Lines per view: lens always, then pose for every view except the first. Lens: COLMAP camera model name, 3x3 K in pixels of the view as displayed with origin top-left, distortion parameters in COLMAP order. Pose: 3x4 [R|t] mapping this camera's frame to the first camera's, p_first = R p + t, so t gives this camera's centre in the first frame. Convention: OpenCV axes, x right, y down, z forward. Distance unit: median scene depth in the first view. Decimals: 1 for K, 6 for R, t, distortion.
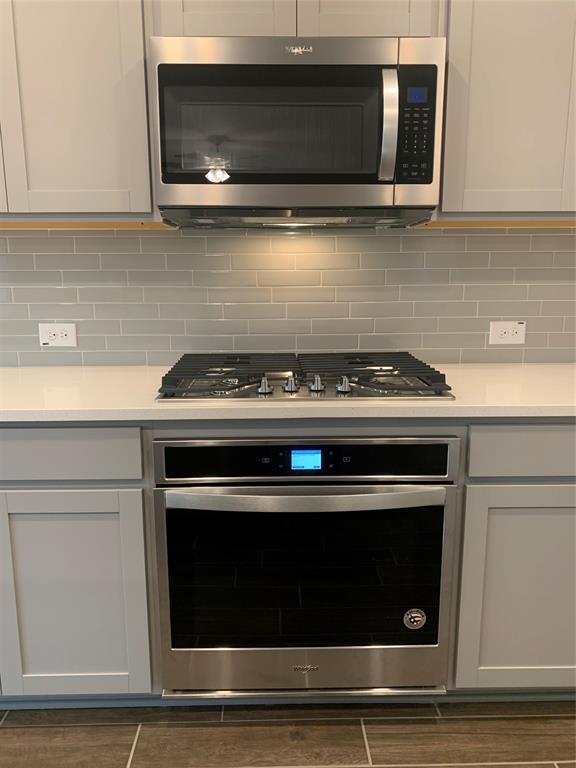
lens RADIAL K [[607.0, 0, 288.0], [0, 607.0, 384.0], [0, 0, 1]] dist [0.062550, -0.013671]
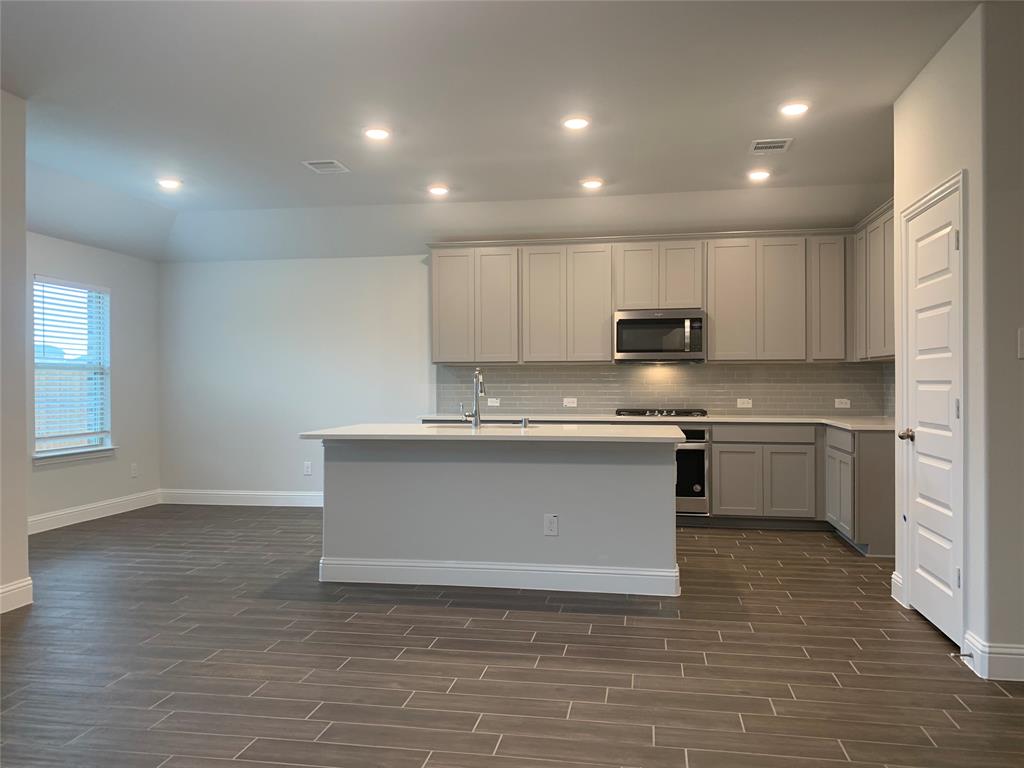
lens RADIAL K [[809.4, 0, 514.4], [0, 809.4, 373.8], [0, 0, 1]] dist [0.062550, -0.013671]
pose [[0.981819, -0.002235, -0.189804, 0.080205], [-0.035092, 0.980558, -0.193067, 0.641375], [0.186545, 0.196218, 0.962652, -3.260935]]
